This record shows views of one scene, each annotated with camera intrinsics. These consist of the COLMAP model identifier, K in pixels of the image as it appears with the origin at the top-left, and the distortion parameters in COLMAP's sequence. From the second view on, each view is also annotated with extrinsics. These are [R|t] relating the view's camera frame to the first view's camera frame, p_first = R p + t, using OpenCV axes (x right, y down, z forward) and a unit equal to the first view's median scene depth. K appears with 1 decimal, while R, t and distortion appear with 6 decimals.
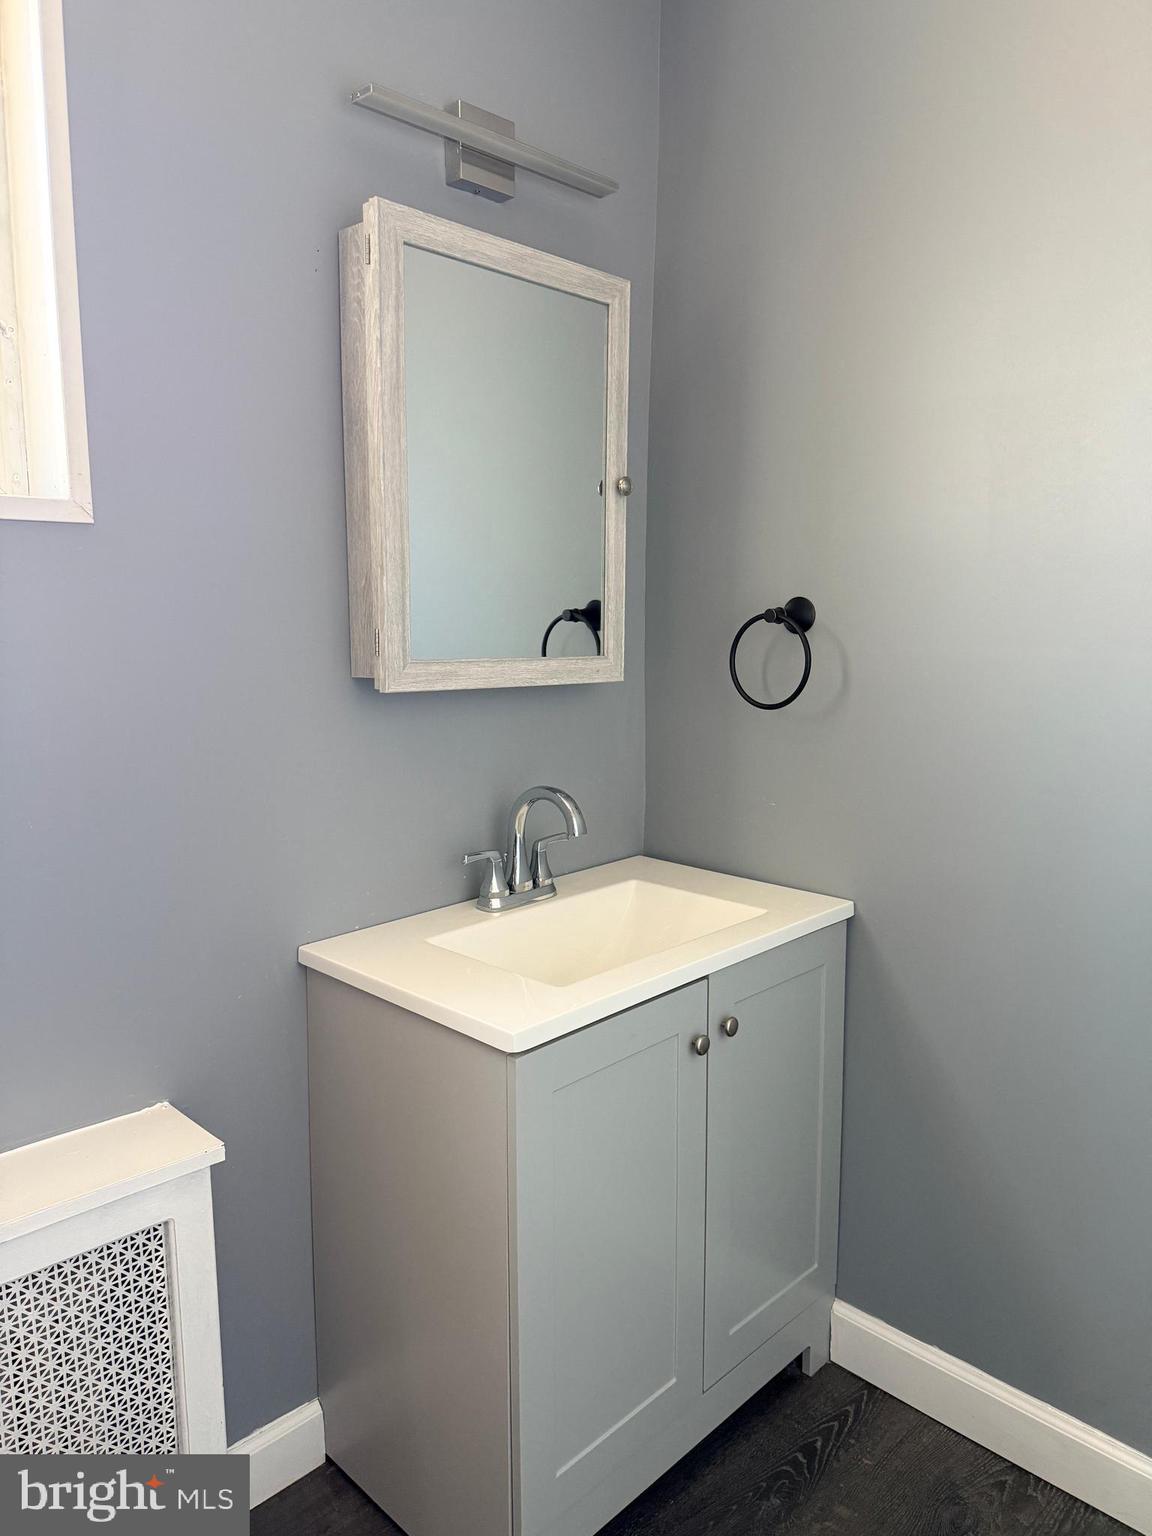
lens RADIAL K [[1071.0, 0, 577.3], [0, 1071.0, 764.0], [0, 0, 1]] dist [0.086311, -0.096676]
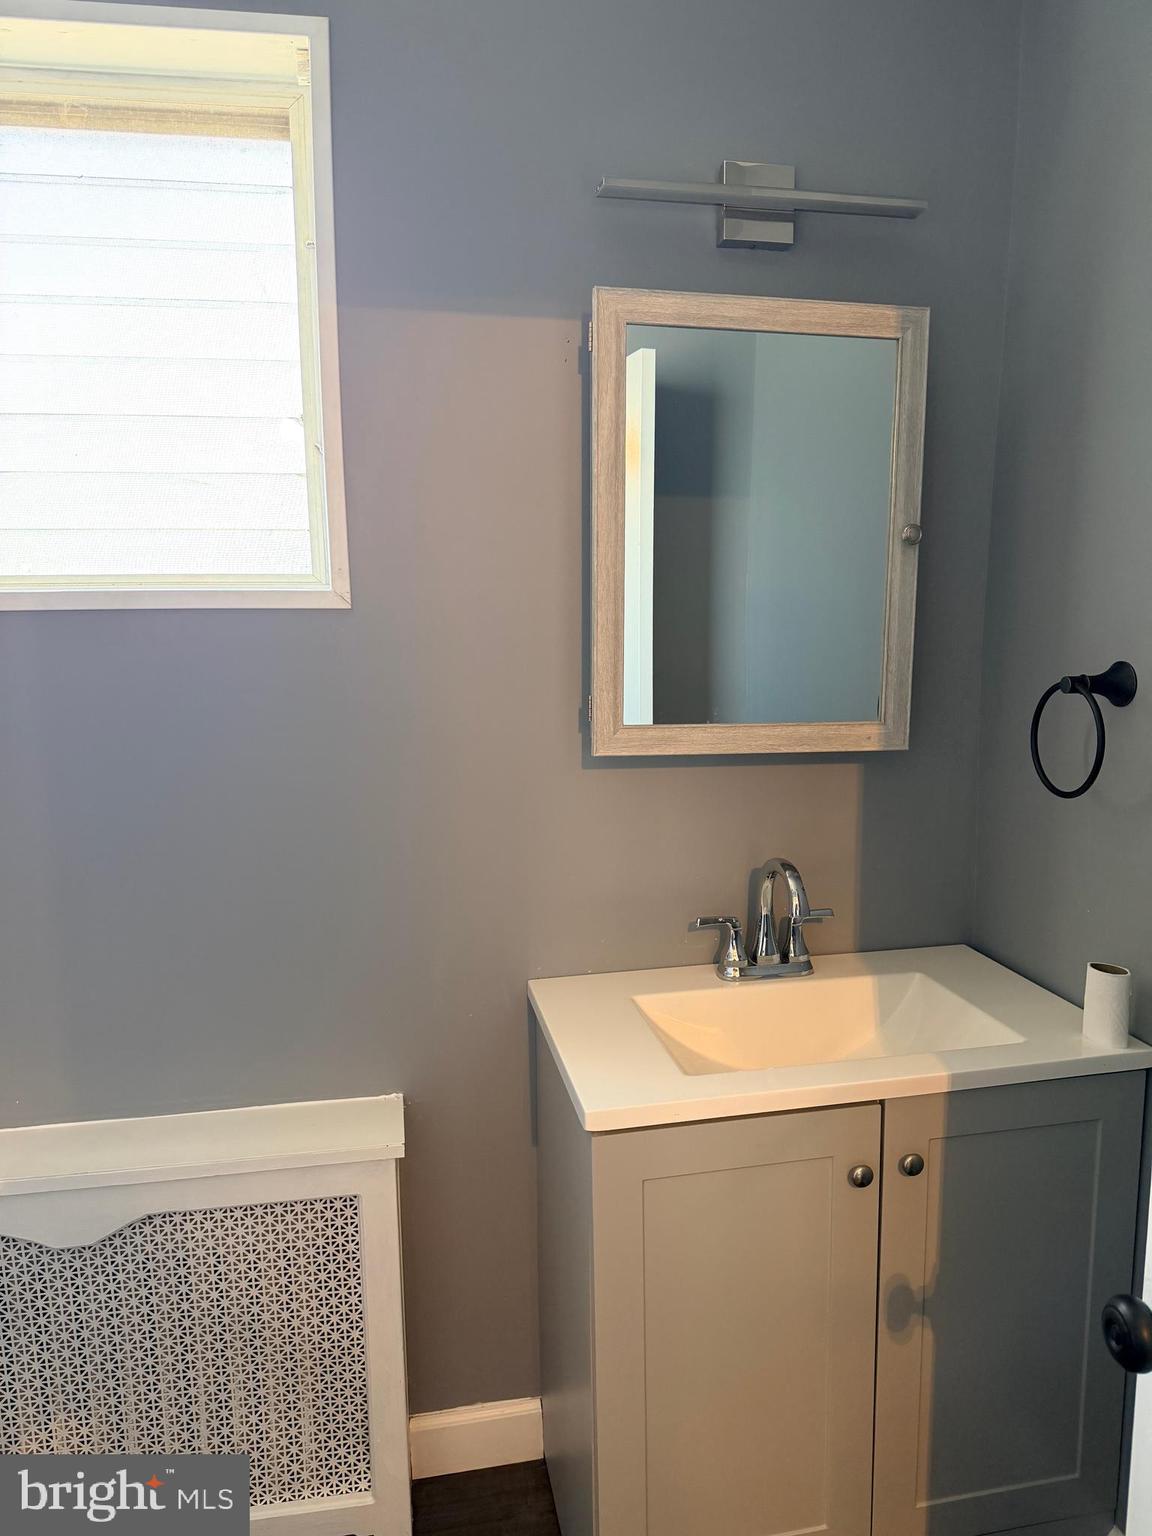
lens RADIAL K [[1073.7, 0, 585.3], [0, 1073.7, 771.7], [0, 0, 1]] dist [0.152542, -0.276242]
pose [[0.831458, 0.074305, -0.550597, 0.355967], [-0.072711, 0.997046, 0.024753, -0.069215], [0.550809, 0.019454, 0.834404, 0.106177]]
